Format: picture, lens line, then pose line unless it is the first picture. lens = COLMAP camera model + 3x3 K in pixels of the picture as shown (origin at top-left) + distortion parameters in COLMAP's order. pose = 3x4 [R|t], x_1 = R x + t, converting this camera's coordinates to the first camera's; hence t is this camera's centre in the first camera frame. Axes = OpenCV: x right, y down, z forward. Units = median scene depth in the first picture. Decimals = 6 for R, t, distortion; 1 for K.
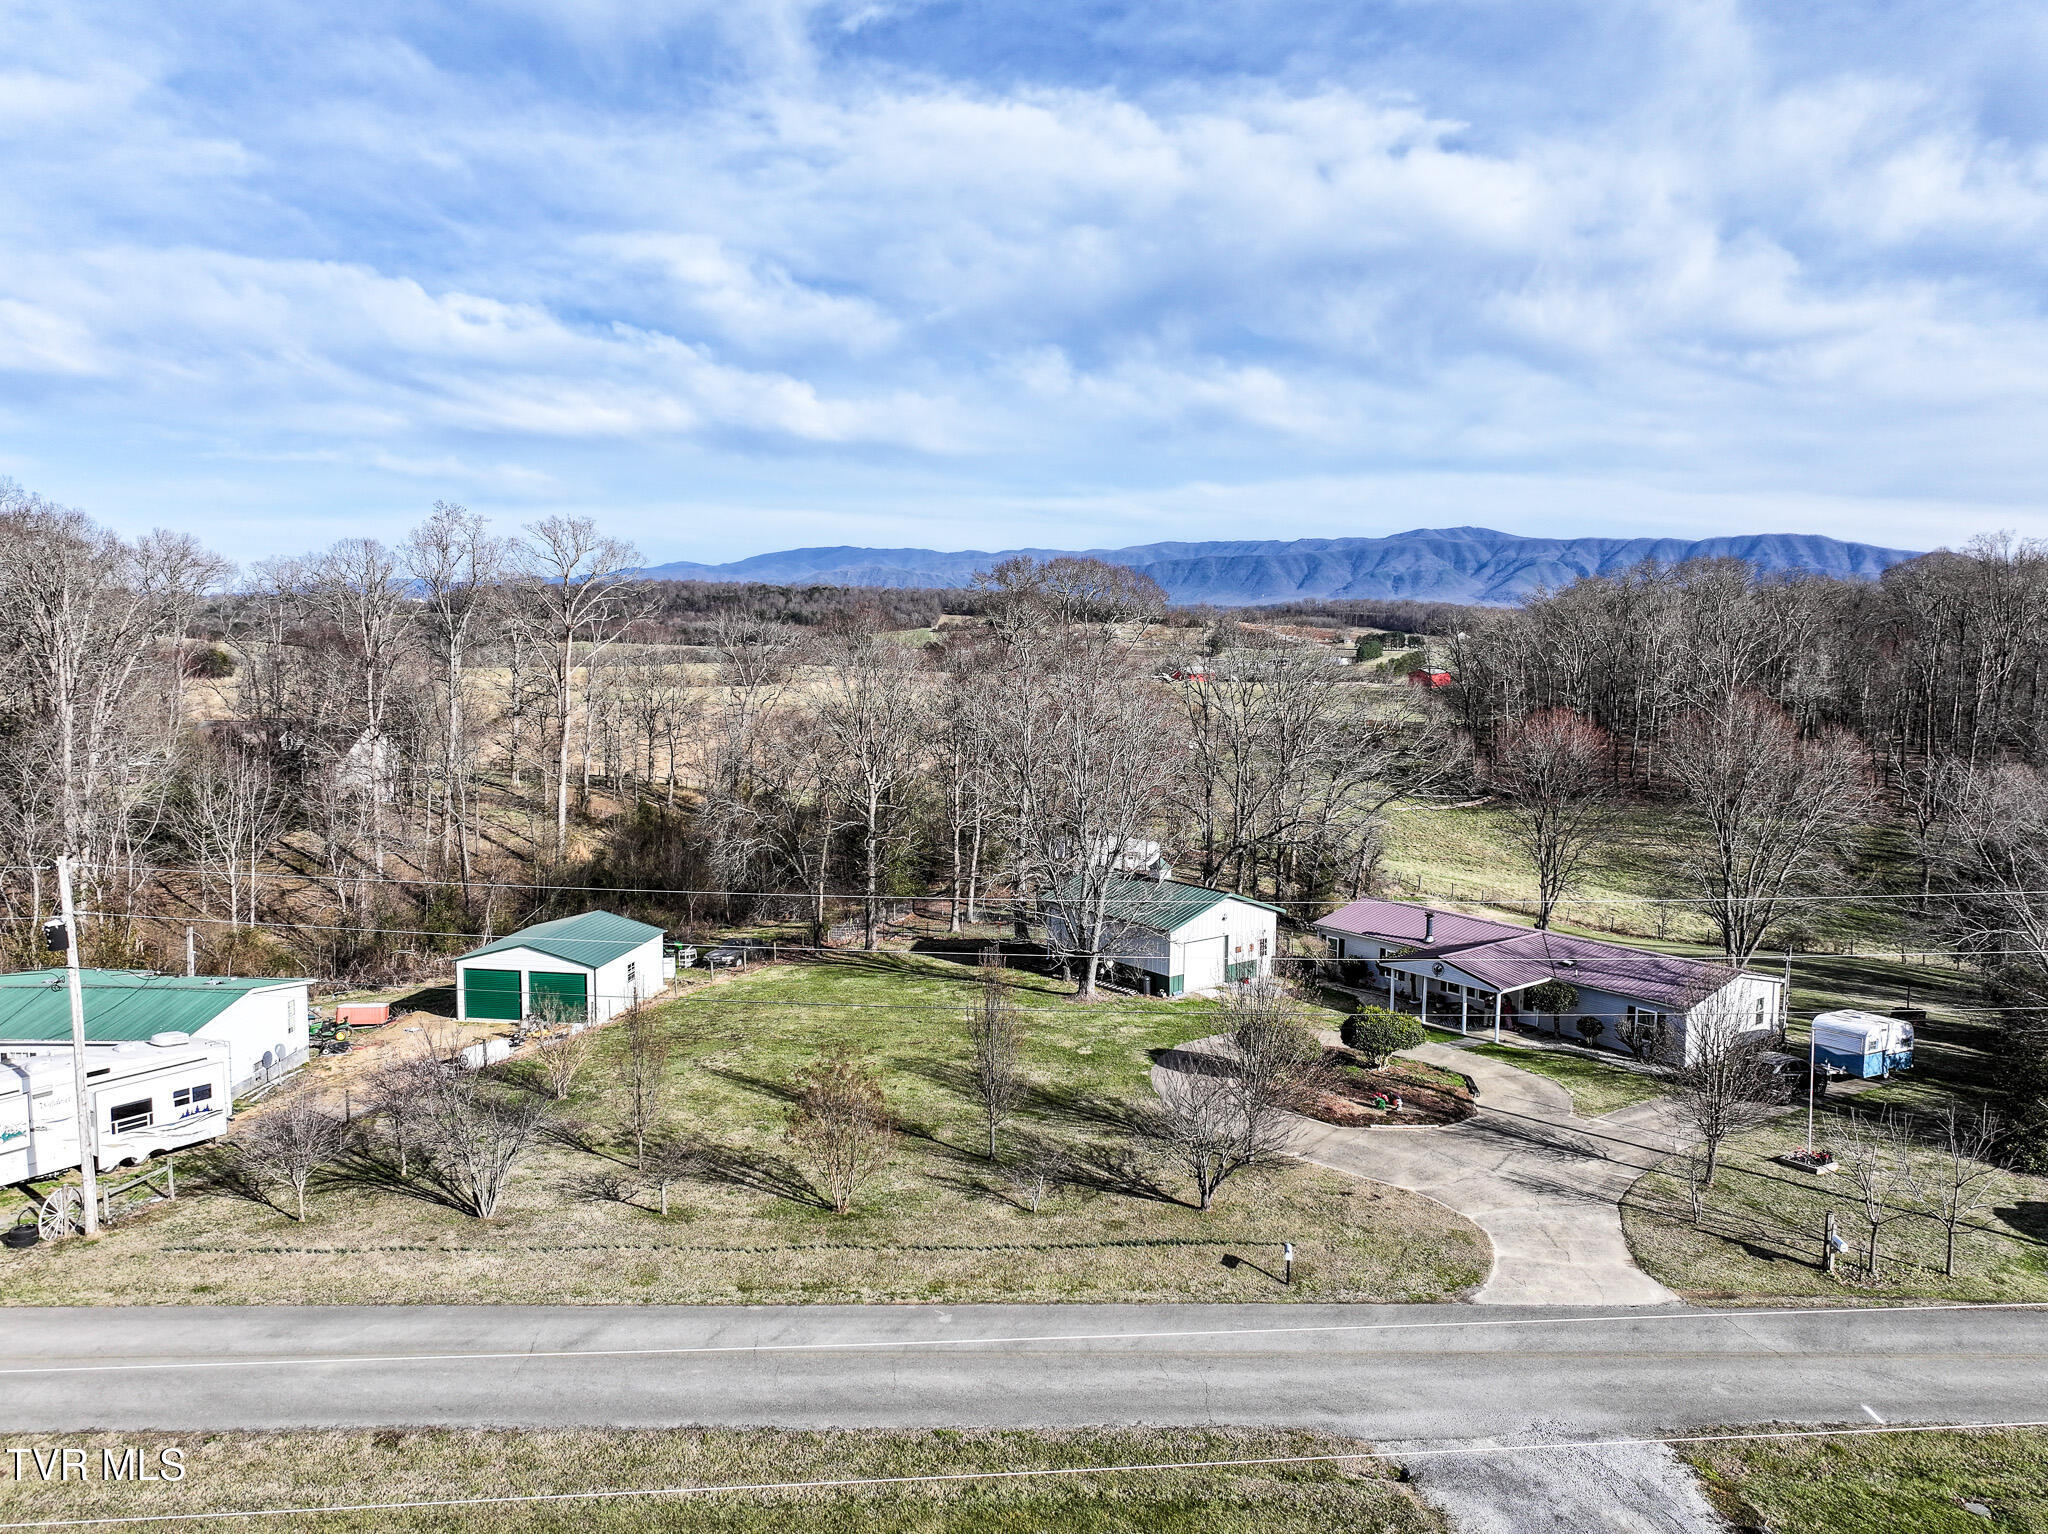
lens RADIAL K [[1436.3, 0, 1031.9], [0, 1436.3, 760.8], [0, 0, 1]] dist [0.002614, 0.011556]
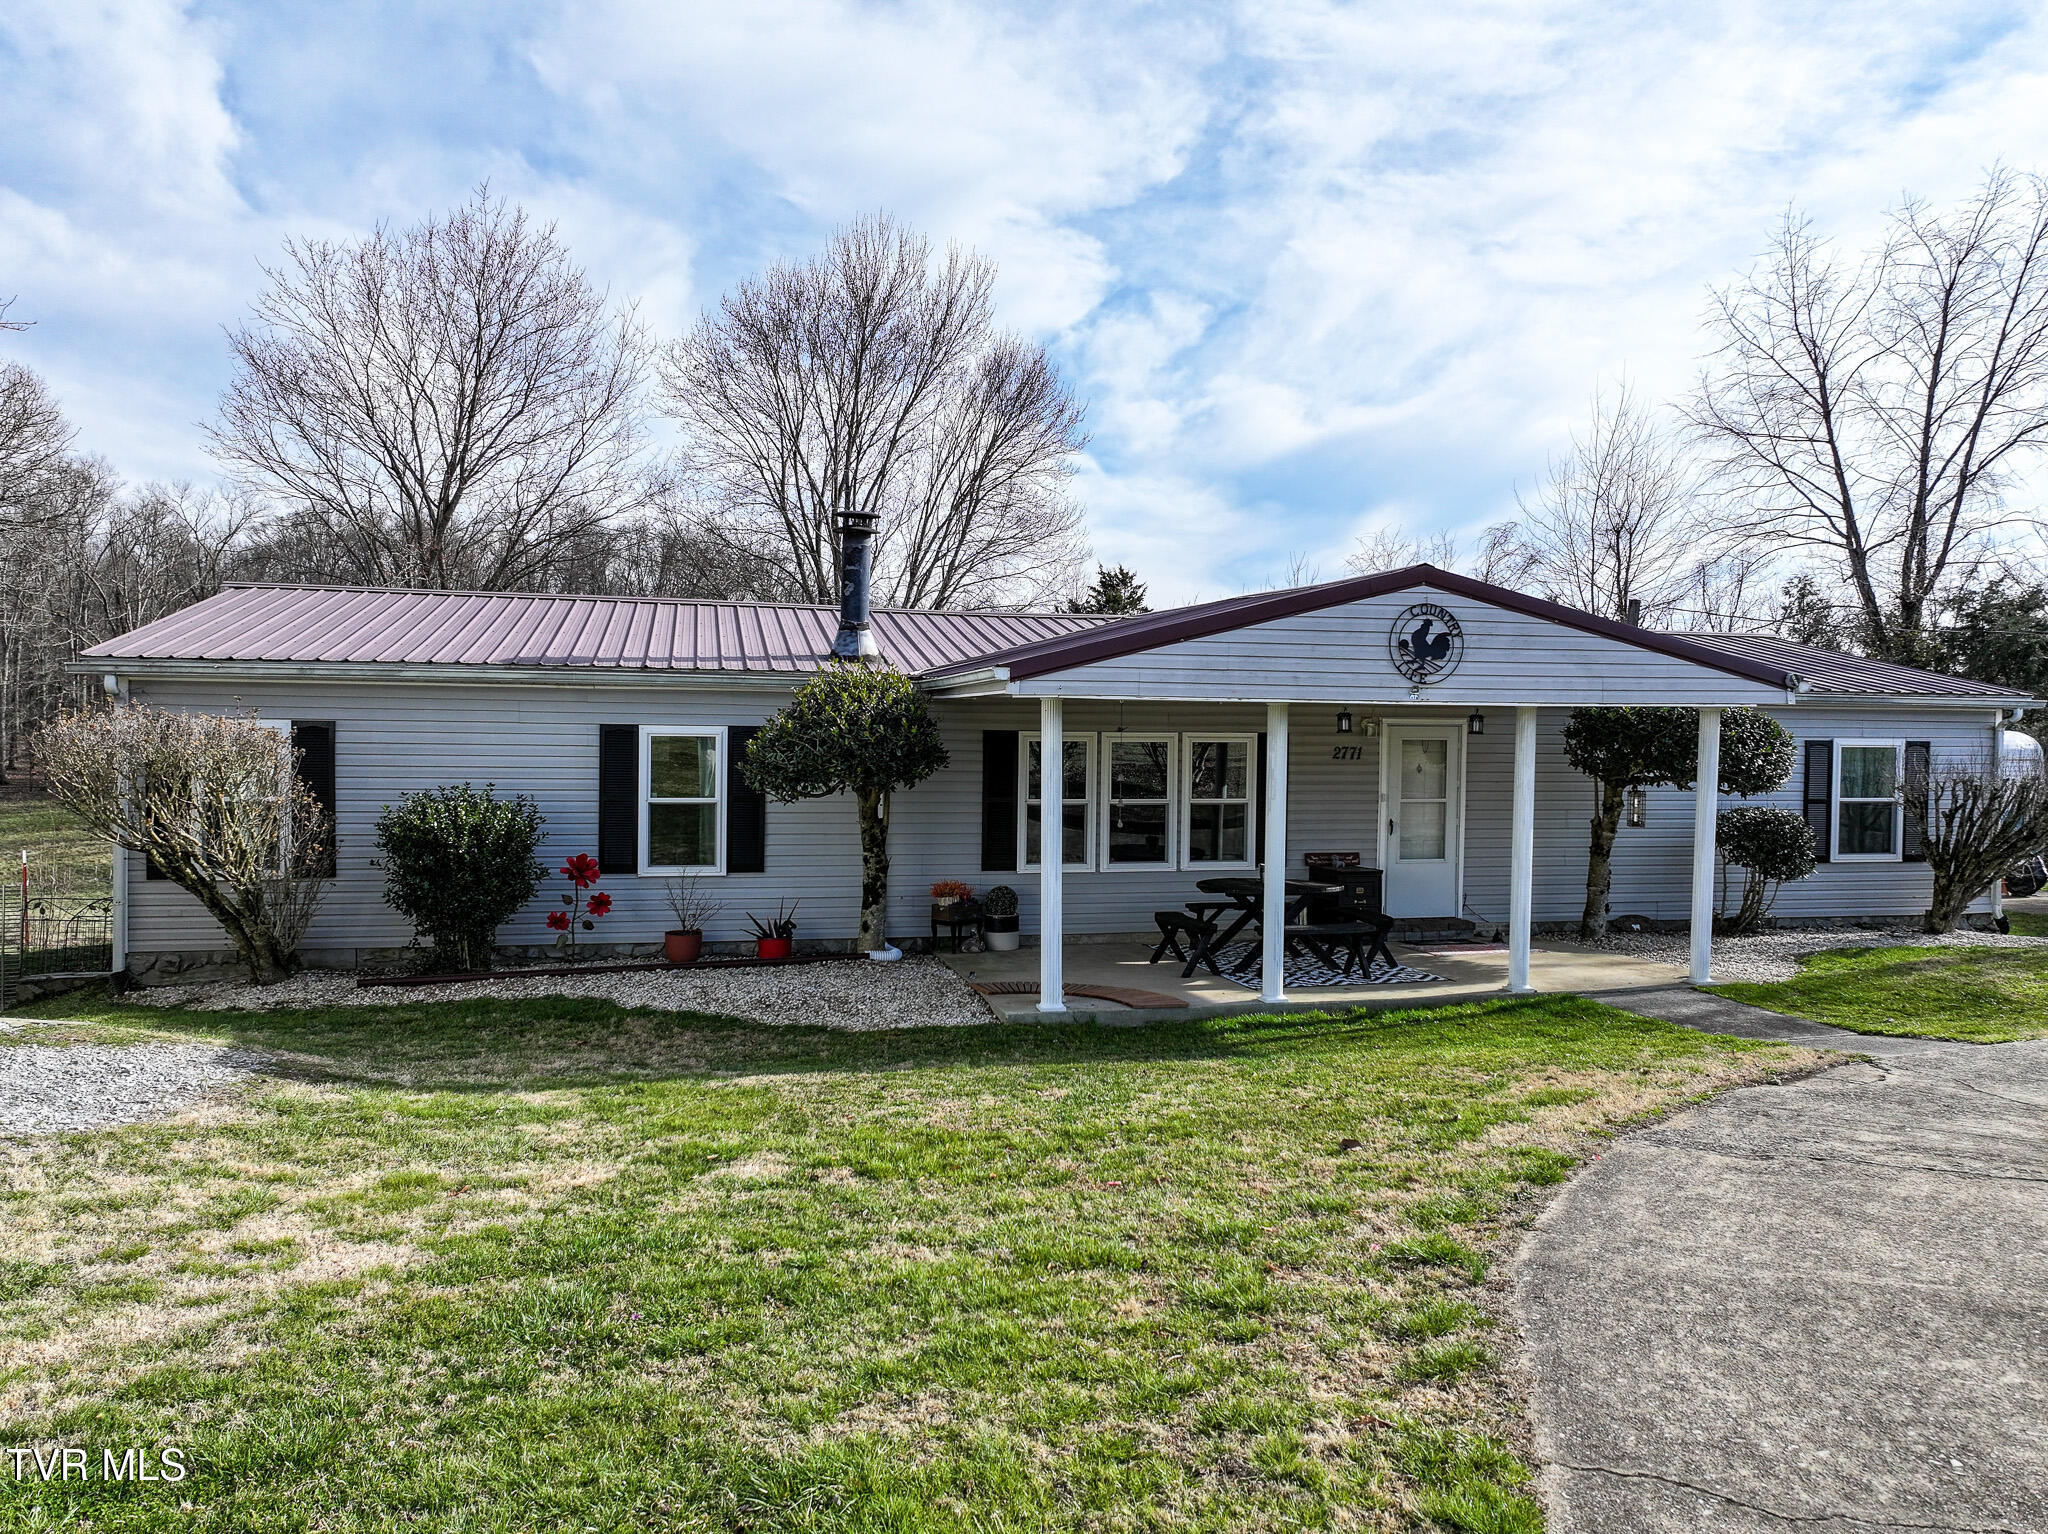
lens RADIAL K [[1436.3, 0, 1031.9], [0, 1436.3, 760.8], [0, 0, 1]] dist [0.002614, 0.011556]
pose [[0.431255, -0.032508, 0.901644, 0.162742], [0.080730, 0.996732, -0.002677, 0.231328], [-0.898611, 0.073944, 0.432470, 1.439120]]
